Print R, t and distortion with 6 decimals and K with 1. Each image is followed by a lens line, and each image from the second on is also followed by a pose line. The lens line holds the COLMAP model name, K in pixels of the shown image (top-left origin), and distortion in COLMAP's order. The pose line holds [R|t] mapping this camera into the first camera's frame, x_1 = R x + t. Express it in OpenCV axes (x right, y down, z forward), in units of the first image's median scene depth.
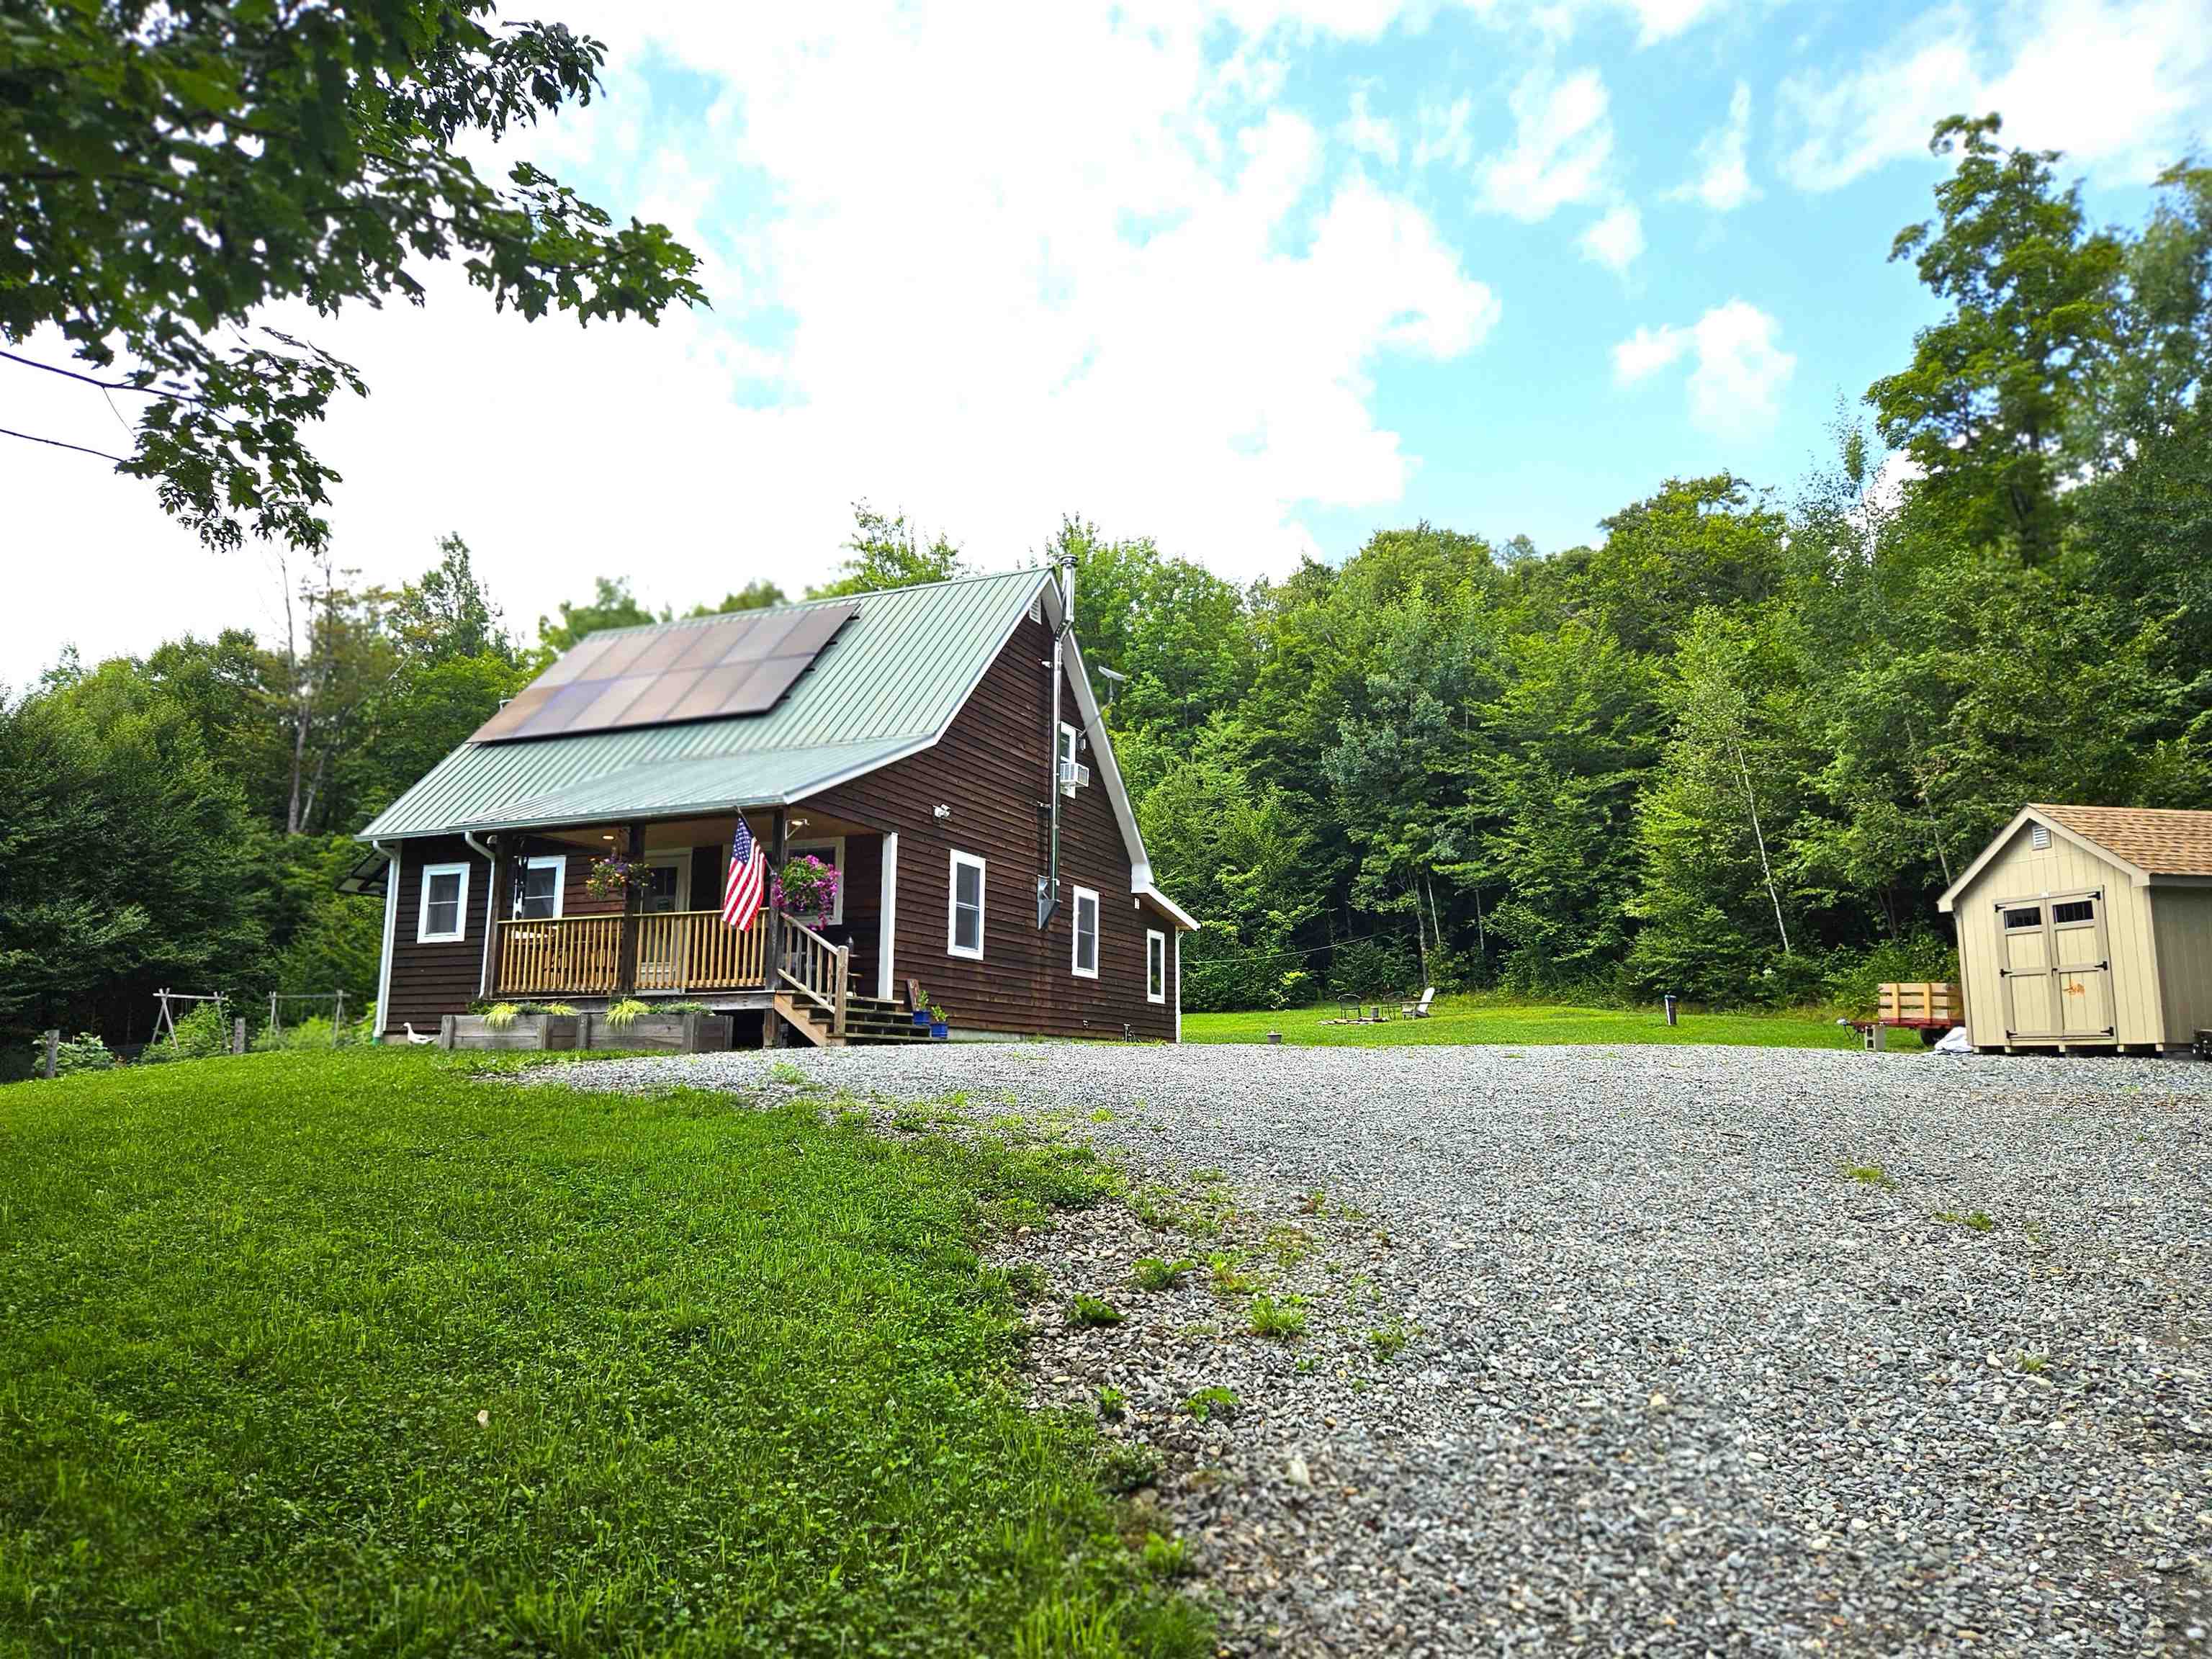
lens RADIAL K [[1527.4, 0, 1094.0], [0, 1527.4, 853.6], [0, 0, 1]] dist [0.097817, -0.089033]
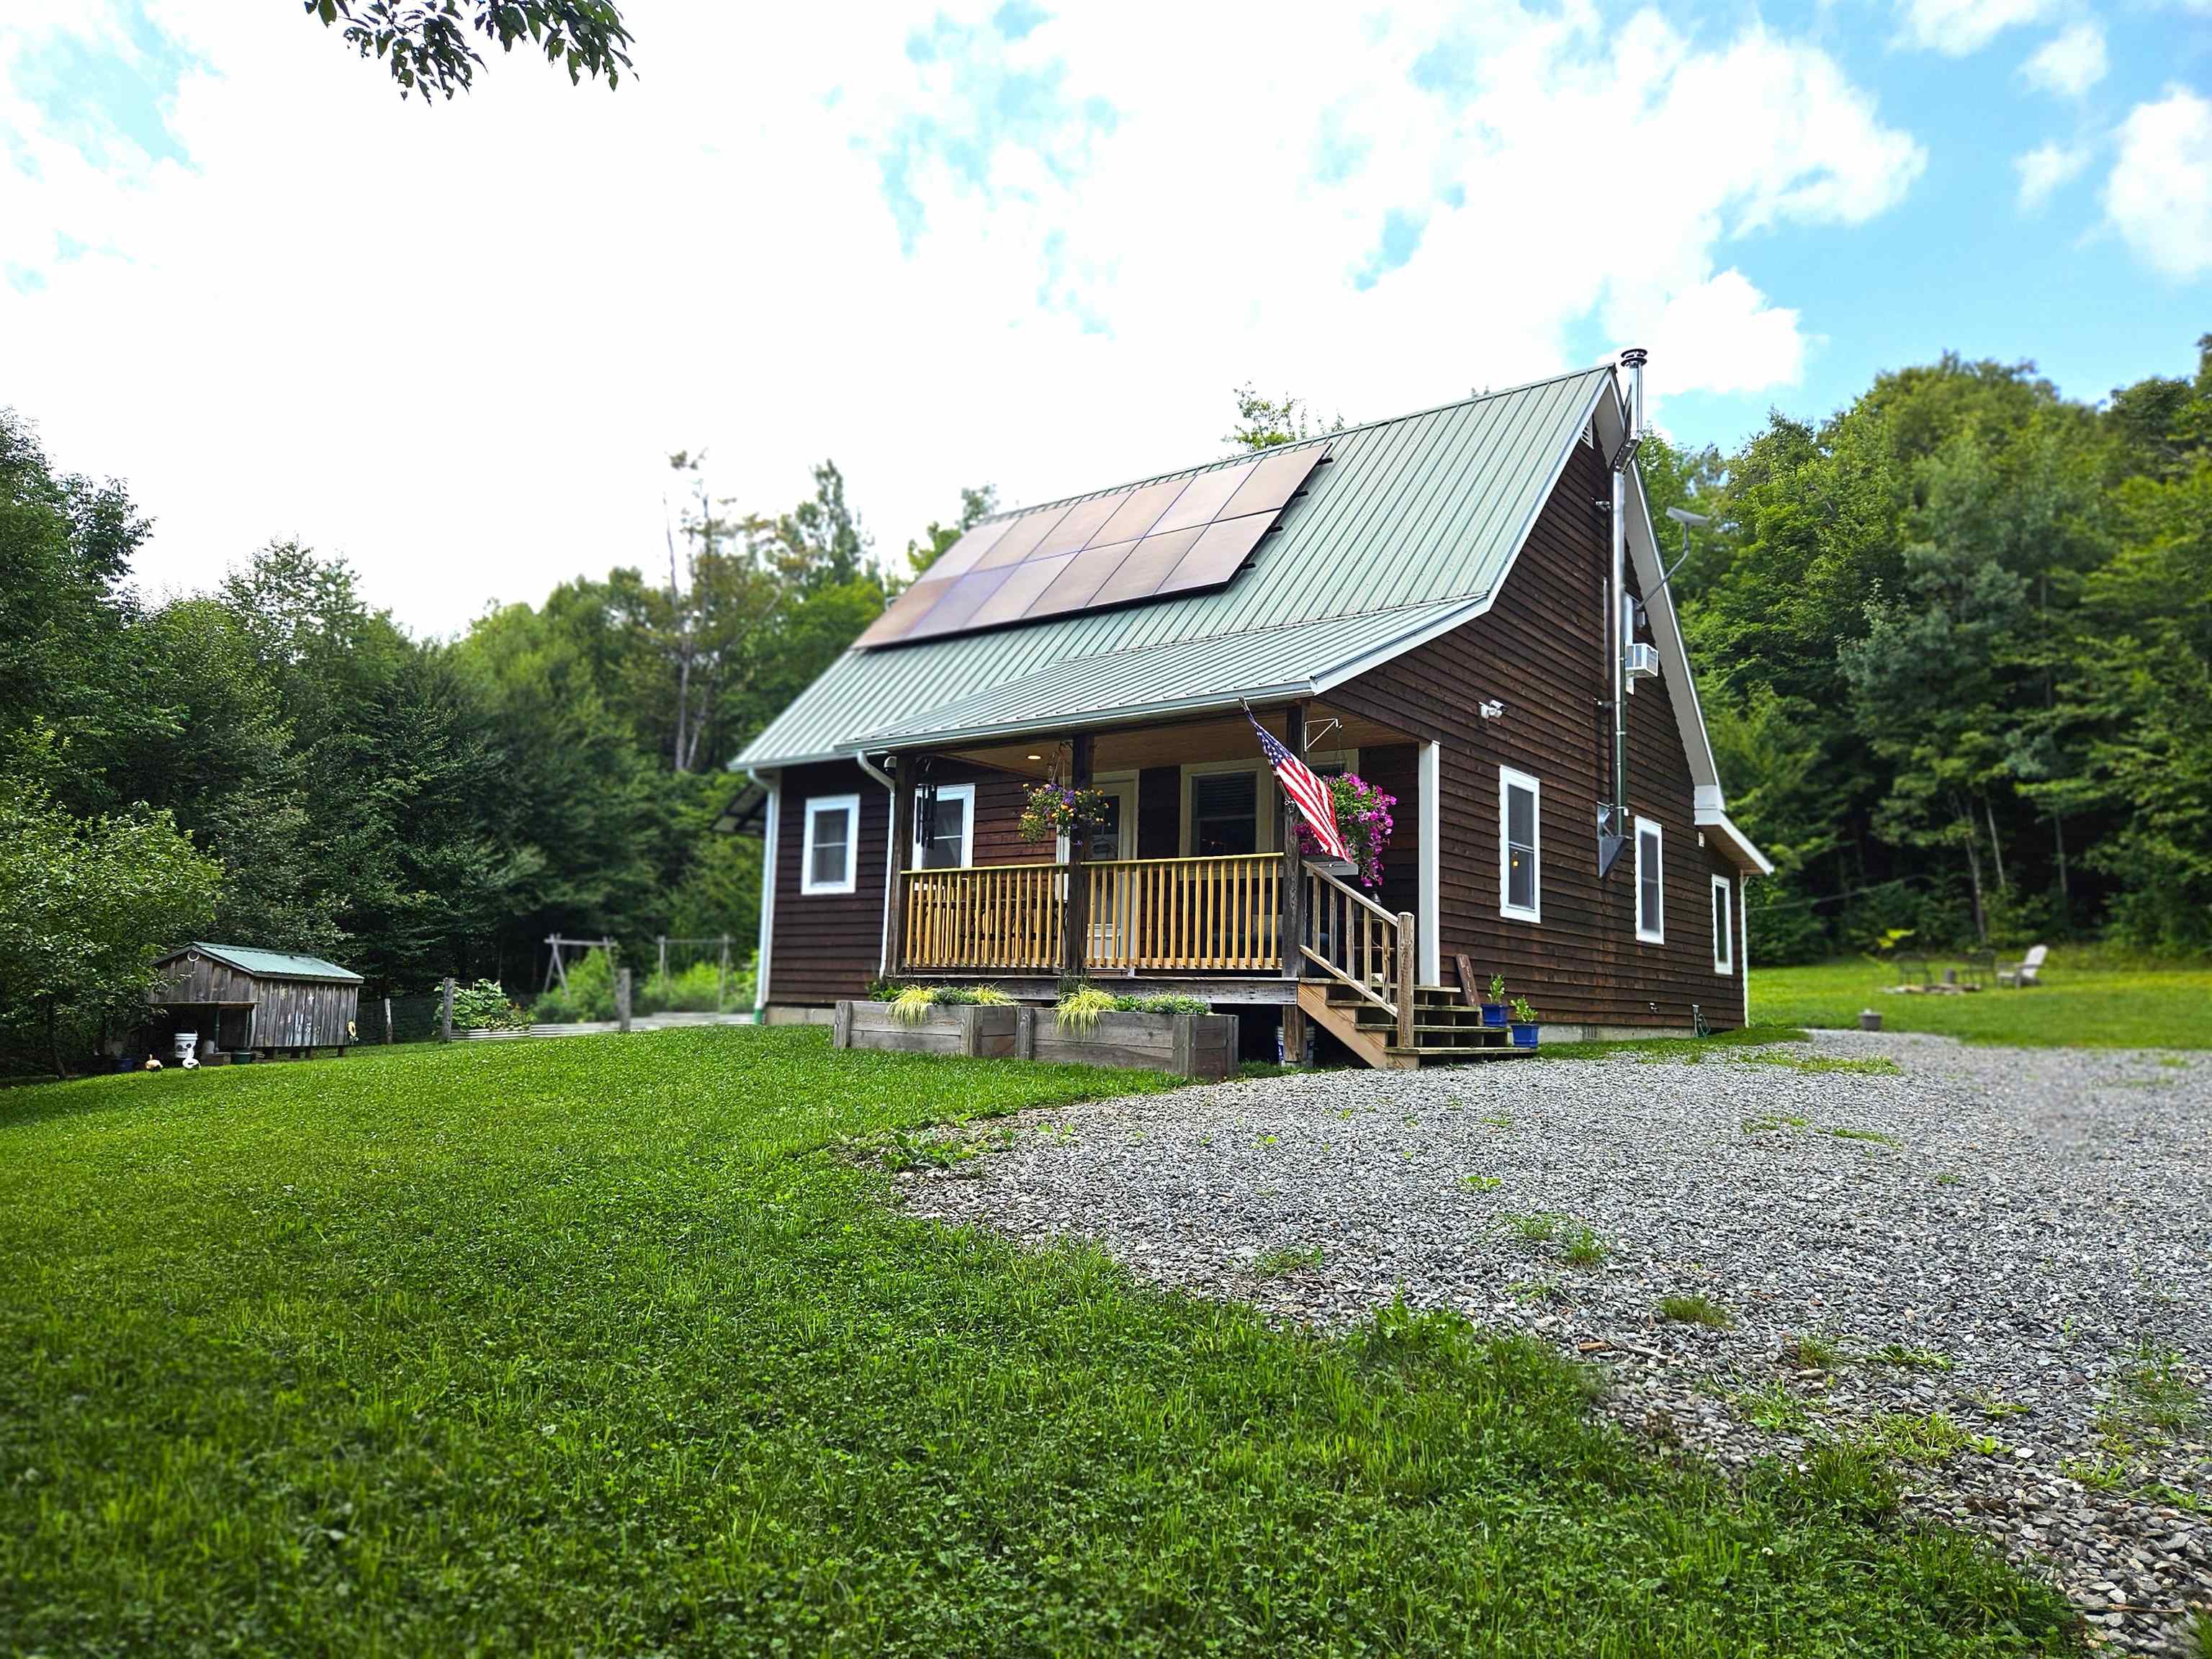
lens RADIAL K [[1527.4, 0, 1094.0], [0, 1527.4, 853.6], [0, 0, 1]] dist [0.097817, -0.089033]
pose [[0.975890, -0.005357, -0.218197, -0.067833], [0.014850, 0.999012, 0.041891, 0.002900], [0.217757, -0.044121, 0.975005, 0.153254]]
